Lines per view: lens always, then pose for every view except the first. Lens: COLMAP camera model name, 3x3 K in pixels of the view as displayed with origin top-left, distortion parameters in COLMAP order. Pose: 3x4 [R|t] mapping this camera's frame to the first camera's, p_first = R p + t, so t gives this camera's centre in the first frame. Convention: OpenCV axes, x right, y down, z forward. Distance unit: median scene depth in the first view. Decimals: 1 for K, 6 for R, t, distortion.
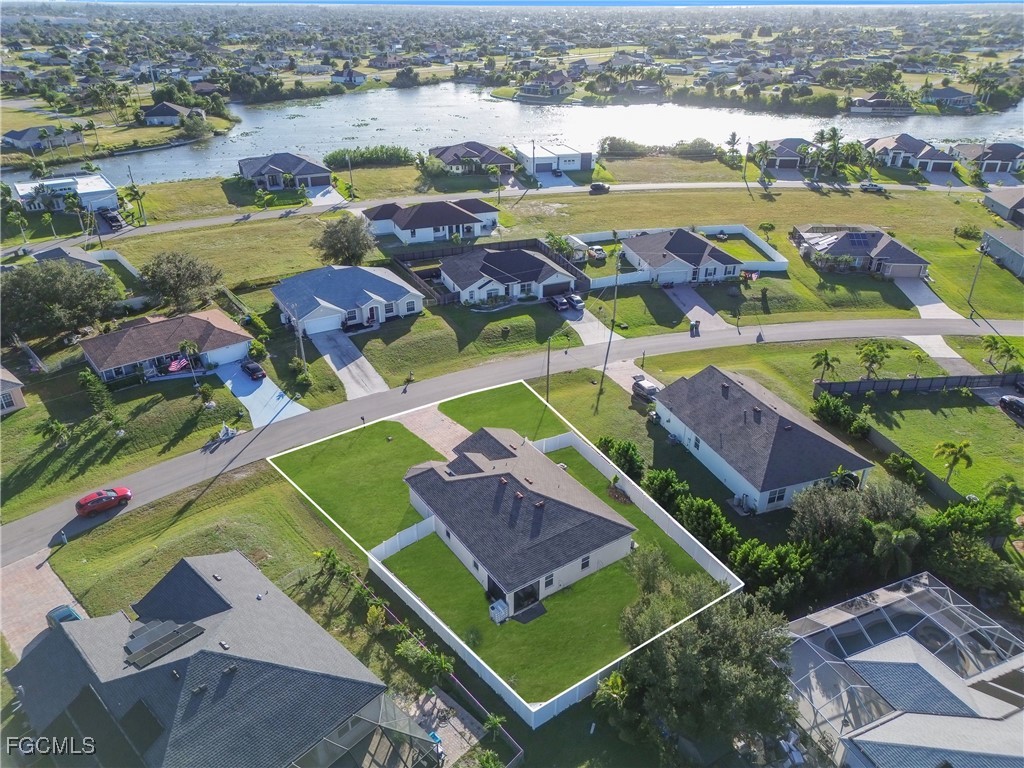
lens RADIAL K [[716.5, 0, 512.0], [0, 716.5, 384.0], [0, 0, 1]] dist [0.069599, -0.065141]
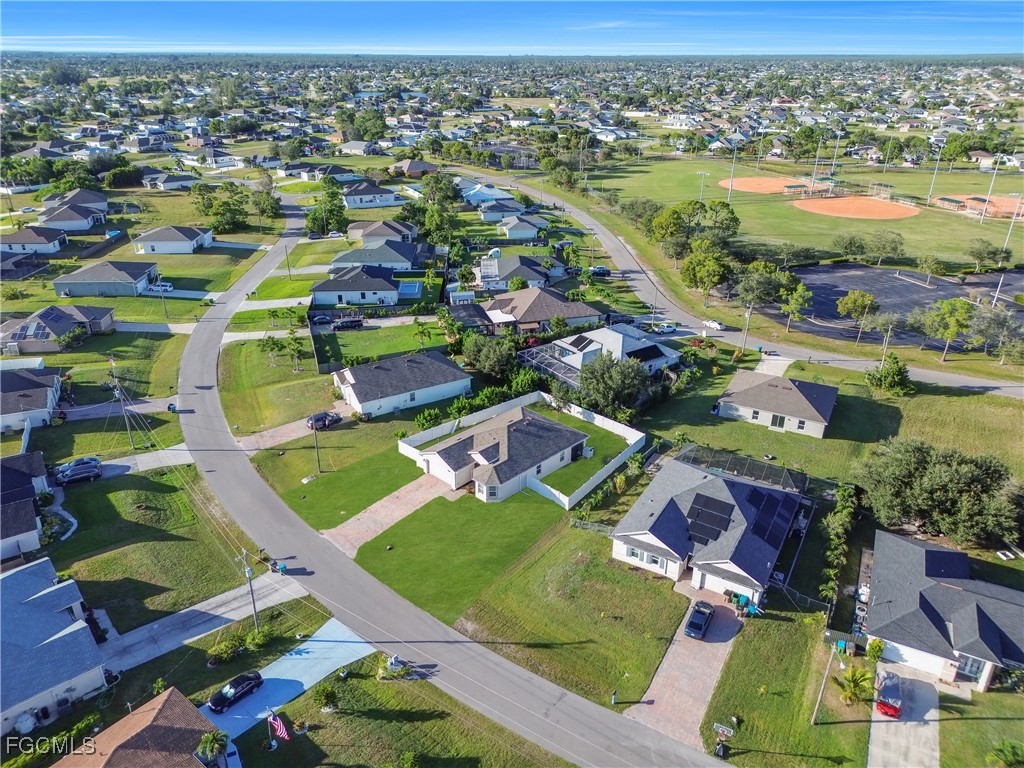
lens RADIAL K [[712.9, 0, 512.0], [0, 712.9, 384.0], [0, 0, 1]] dist [0.125553, -0.175110]
pose [[-0.207418, -0.411270, 0.887601, -1.167251], [0.452909, 0.763860, 0.459772, -0.564096], [-0.867093, 0.497368, 0.027830, 0.808675]]
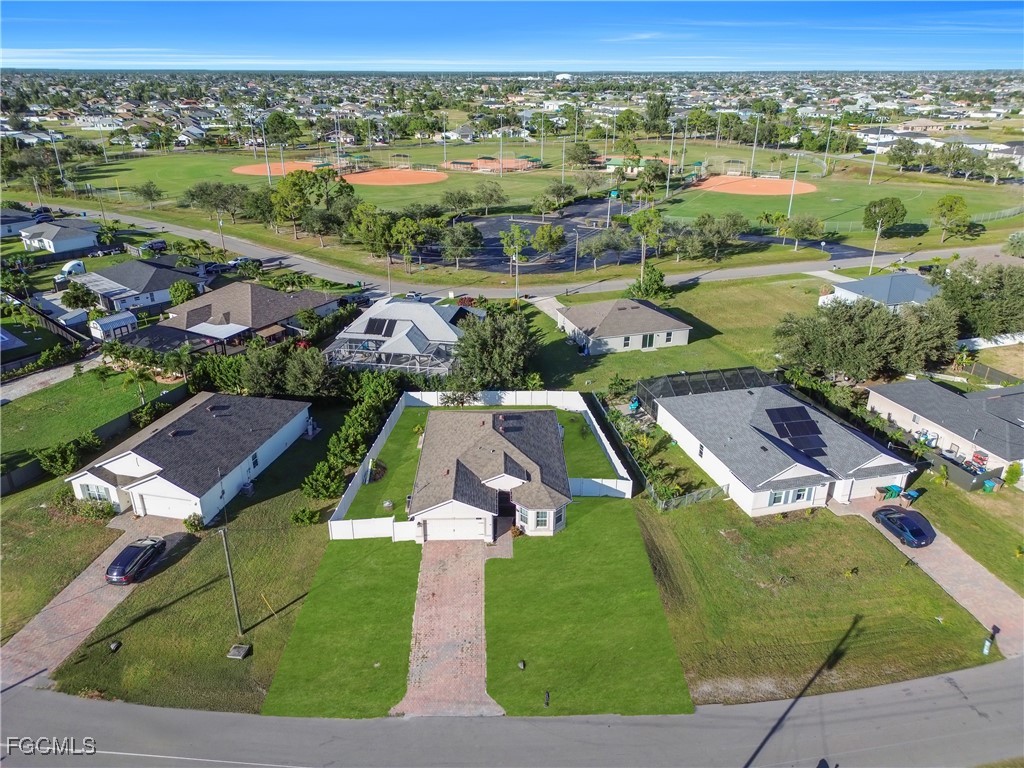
lens RADIAL K [[716.5, 0, 512.0], [0, 716.5, 384.0], [0, 0, 1]] dist [0.069599, -0.065141]
pose [[-0.841737, -0.218491, 0.493700, -0.471438], [0.249482, 0.653547, 0.714588, -0.584752], [-0.478787, 0.724664, -0.495605, 1.299114]]
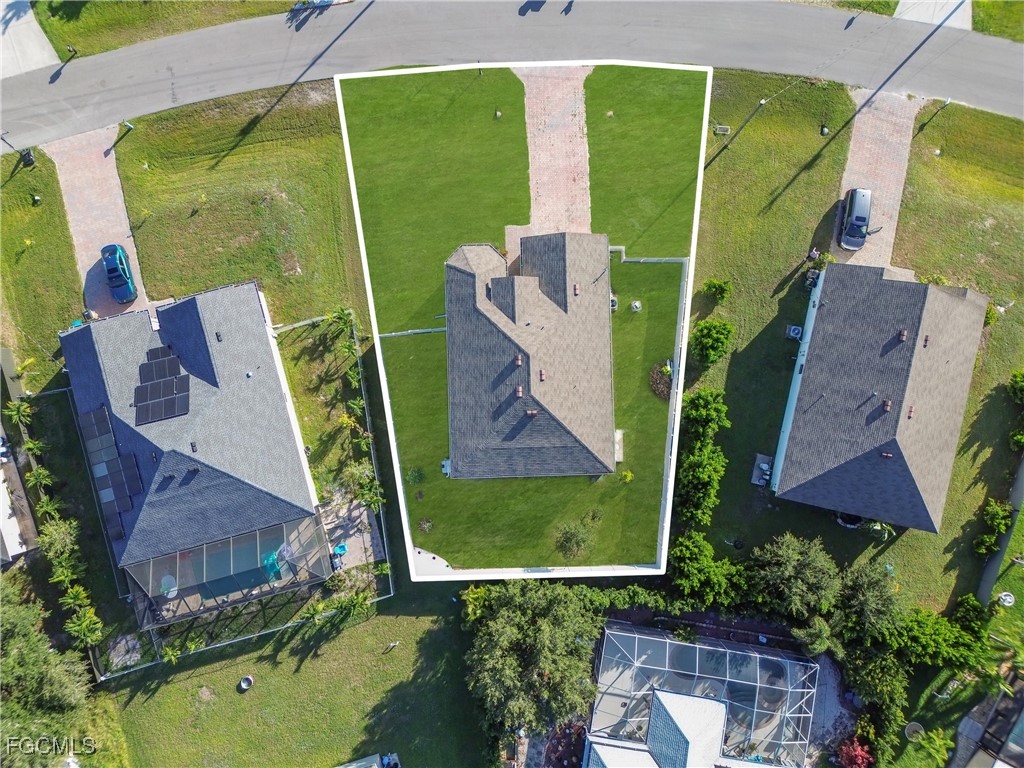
lens RADIAL K [[716.5, 0, 512.0], [0, 716.5, 384.0], [0, 0, 1]] dist [0.069599, -0.065141]
pose [[0.845791, 0.533061, -0.022006, 0.014964], [-0.238559, 0.414763, 0.878101, -0.561043], [0.477208, -0.737440, 0.477969, 0.485349]]
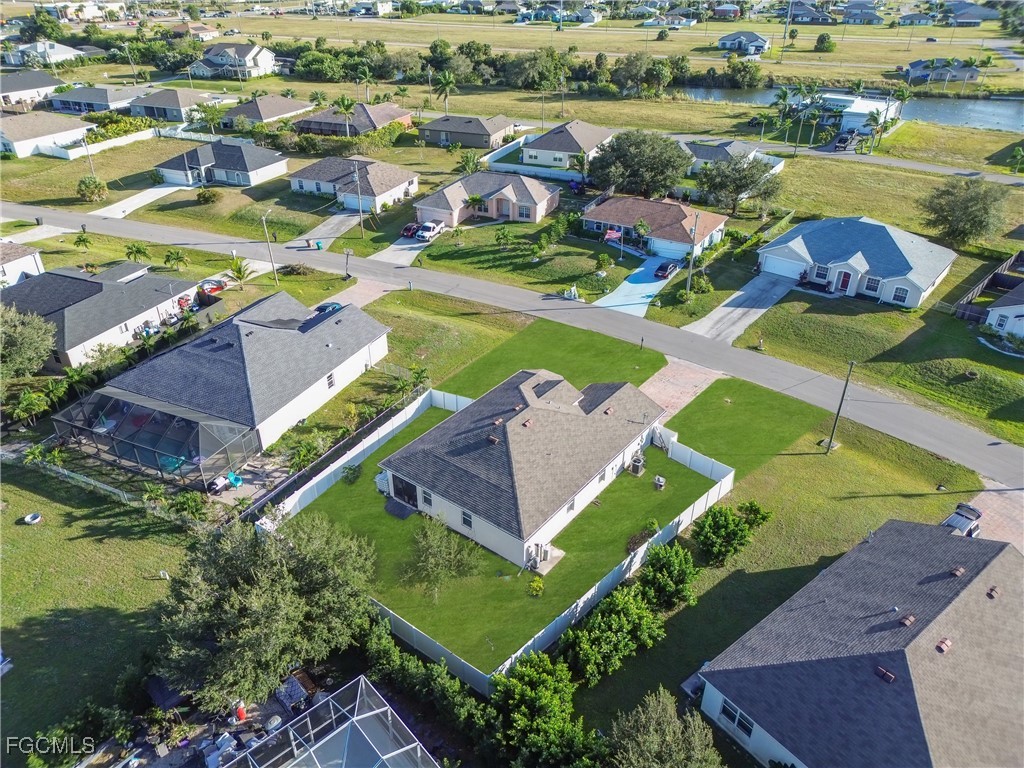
lens RADIAL K [[716.5, 0, 512.0], [0, 716.5, 384.0], [0, 0, 1]] dist [0.069599, -0.065141]
pose [[0.317449, 0.482678, -0.816240, 0.603332], [-0.444721, 0.836013, 0.321412, -0.145606], [0.837526, 0.260968, 0.480048, 0.504117]]
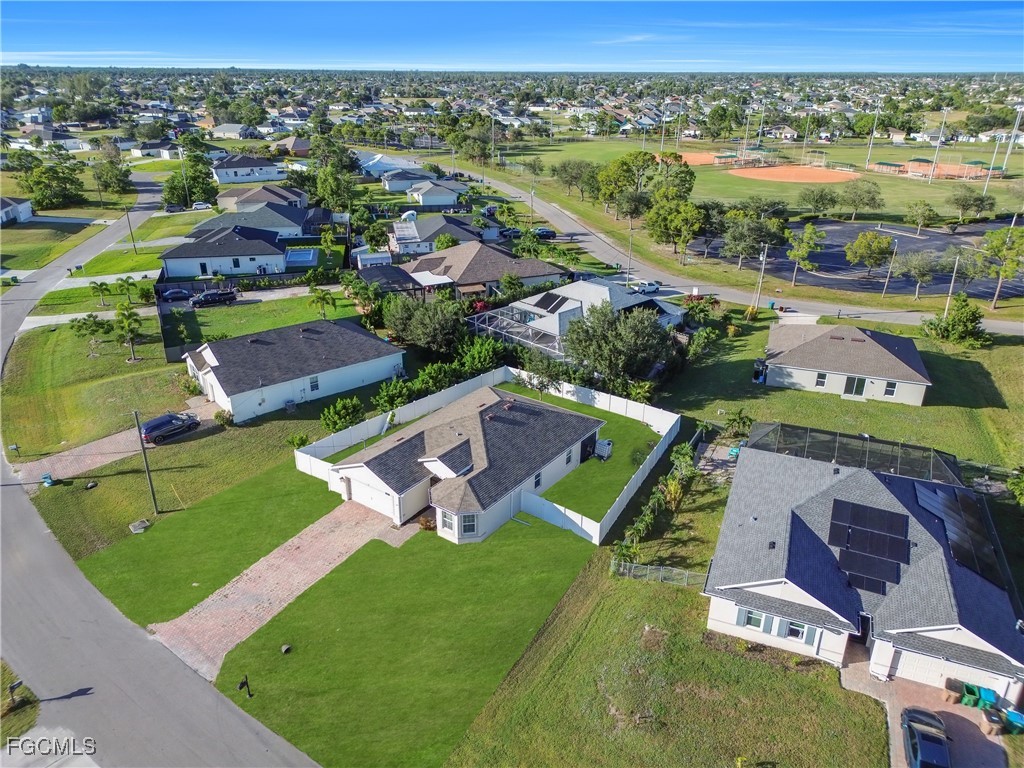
lens RADIAL K [[716.5, 0, 512.0], [0, 716.5, 384.0], [0, 0, 1]] dist [0.069599, -0.065141]
pose [[-0.347737, -0.378519, 0.857789, -0.708377], [0.431119, 0.747880, 0.504790, -0.311148], [-0.832596, 0.545343, -0.096878, 0.923232]]
